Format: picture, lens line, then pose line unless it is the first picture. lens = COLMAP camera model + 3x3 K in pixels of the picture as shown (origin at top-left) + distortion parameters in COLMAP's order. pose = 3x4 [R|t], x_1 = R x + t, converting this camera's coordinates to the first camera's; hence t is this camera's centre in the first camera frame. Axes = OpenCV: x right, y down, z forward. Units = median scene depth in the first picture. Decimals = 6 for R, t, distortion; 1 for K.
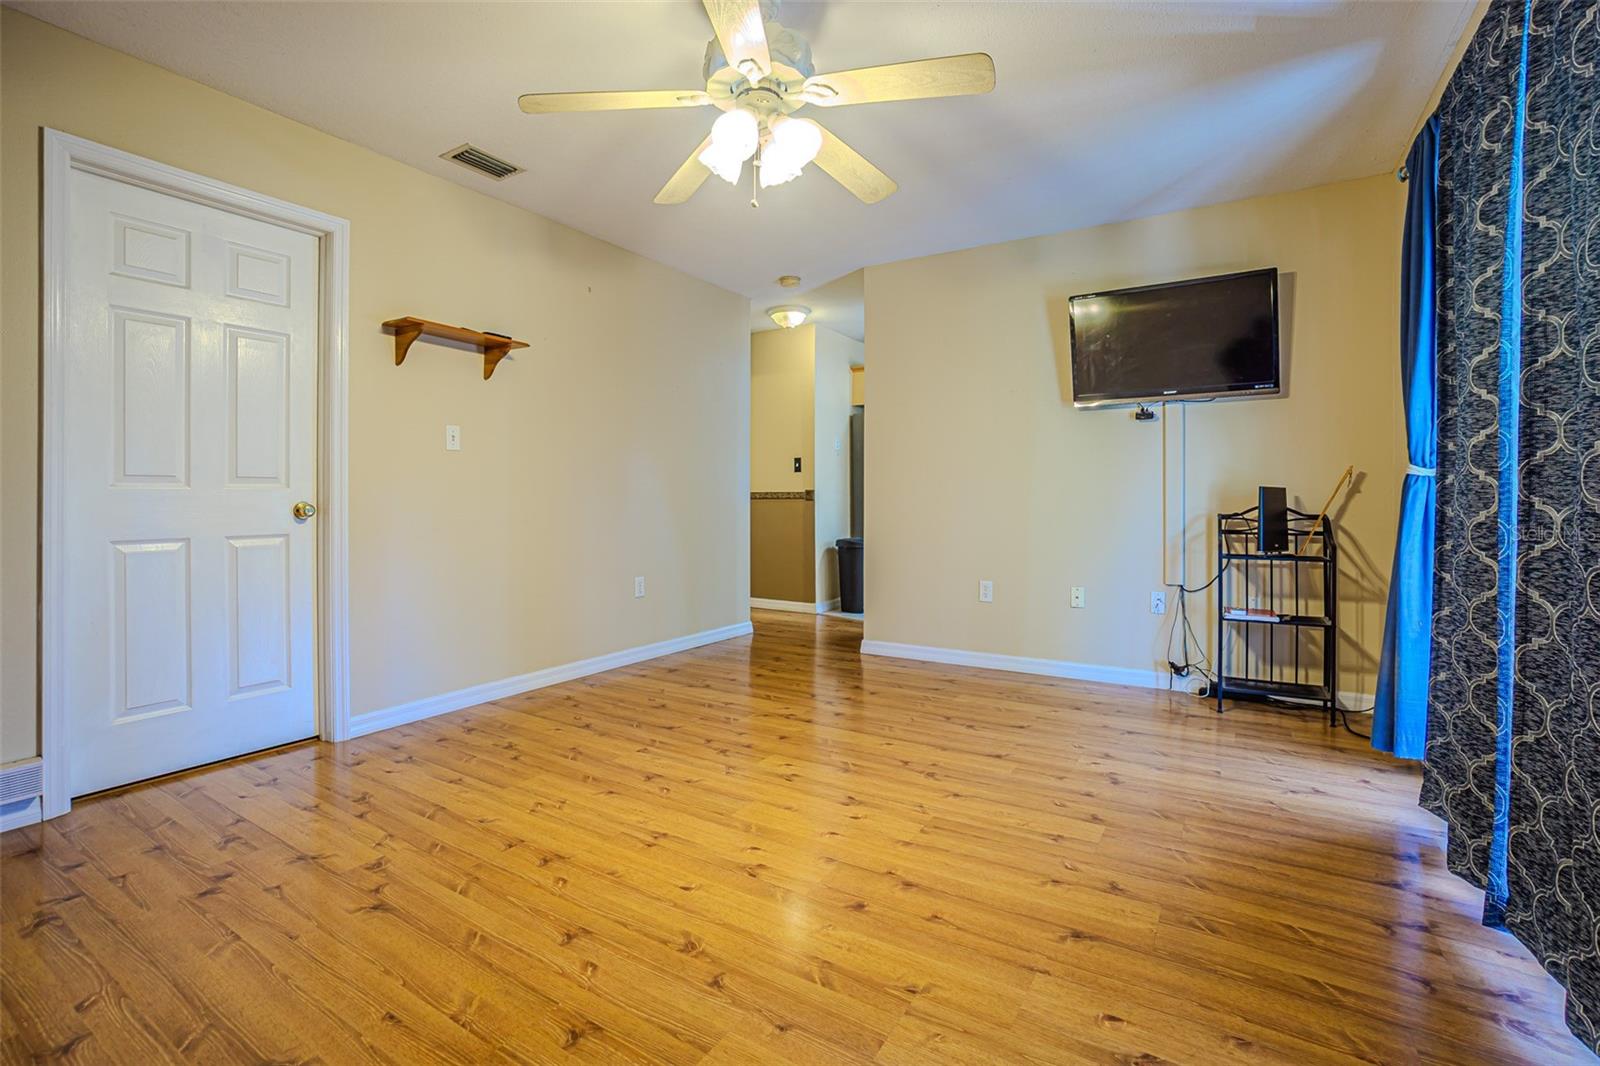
lens RADIAL K [[688.0, 0, 797.2], [0, 688.0, 491.2], [0, 0, 1]] dist [-0.000876, -0.000087]
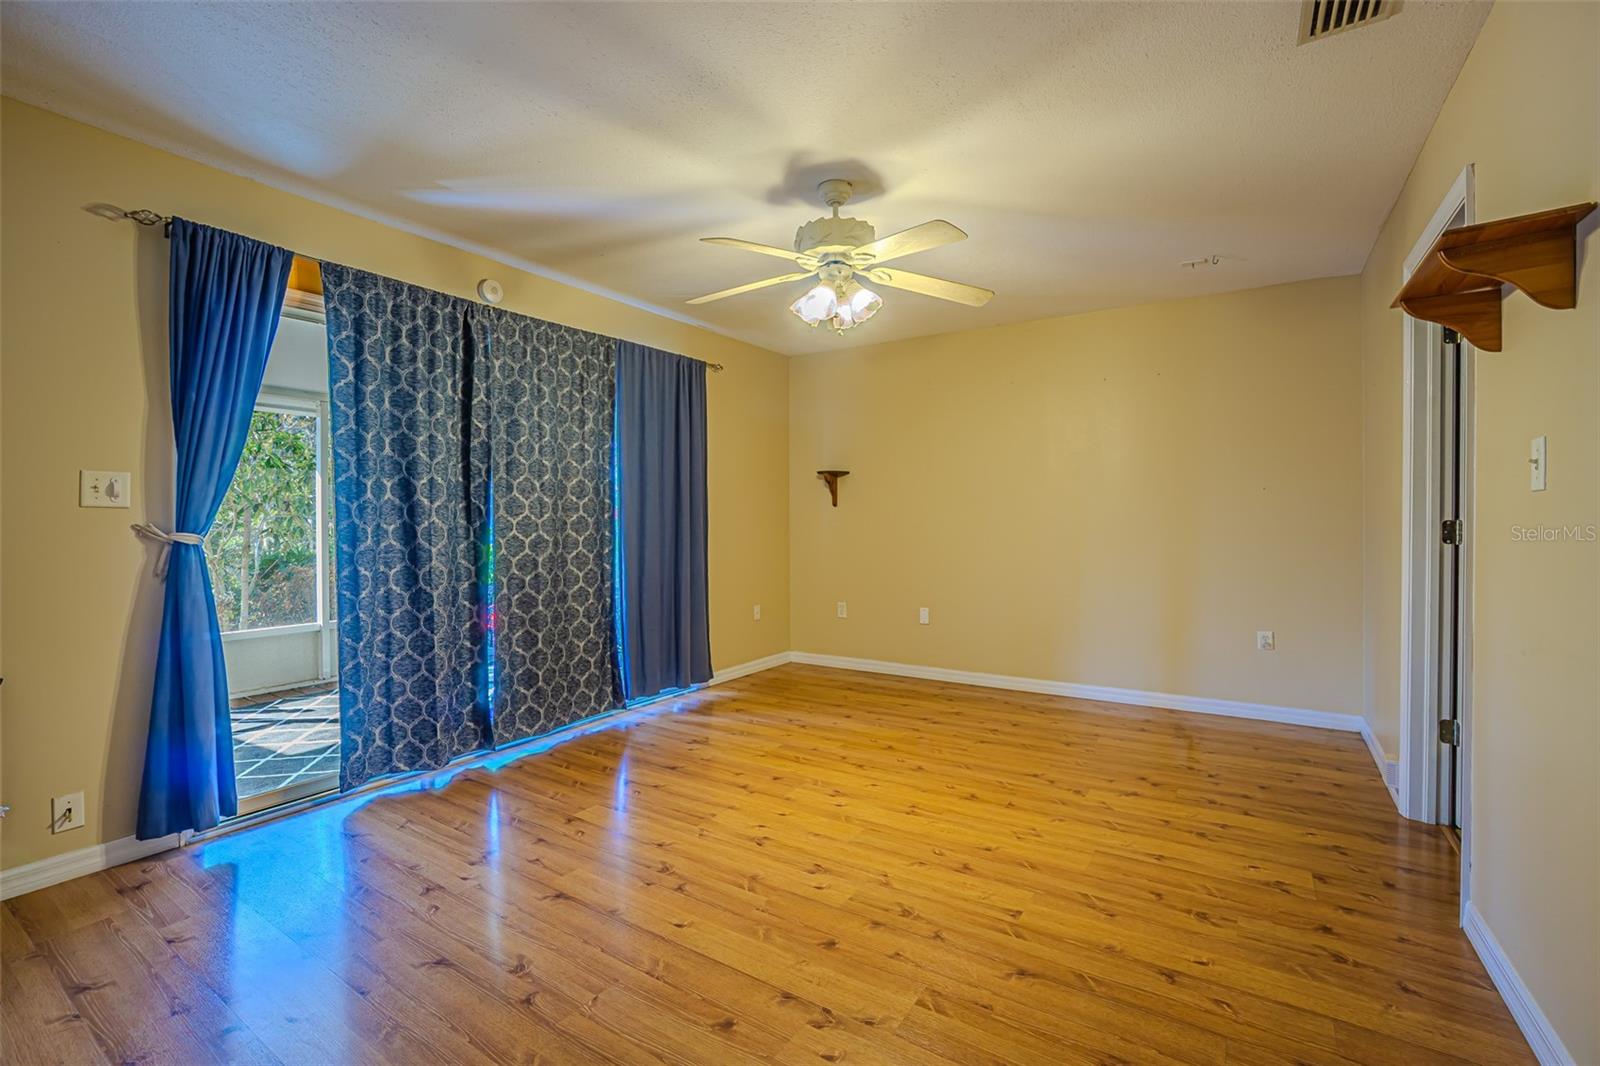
lens RADIAL K [[708.9, 0, 800.0], [0, 708.9, 533.0], [0, 0, 1]] dist [-0.002114, -0.000347]
pose [[-0.999849, 0.004933, 0.016640, -0.006786], [0.005151, 0.999901, 0.013105, -0.055798], [-0.016574, 0.013189, -0.999776, 2.067049]]
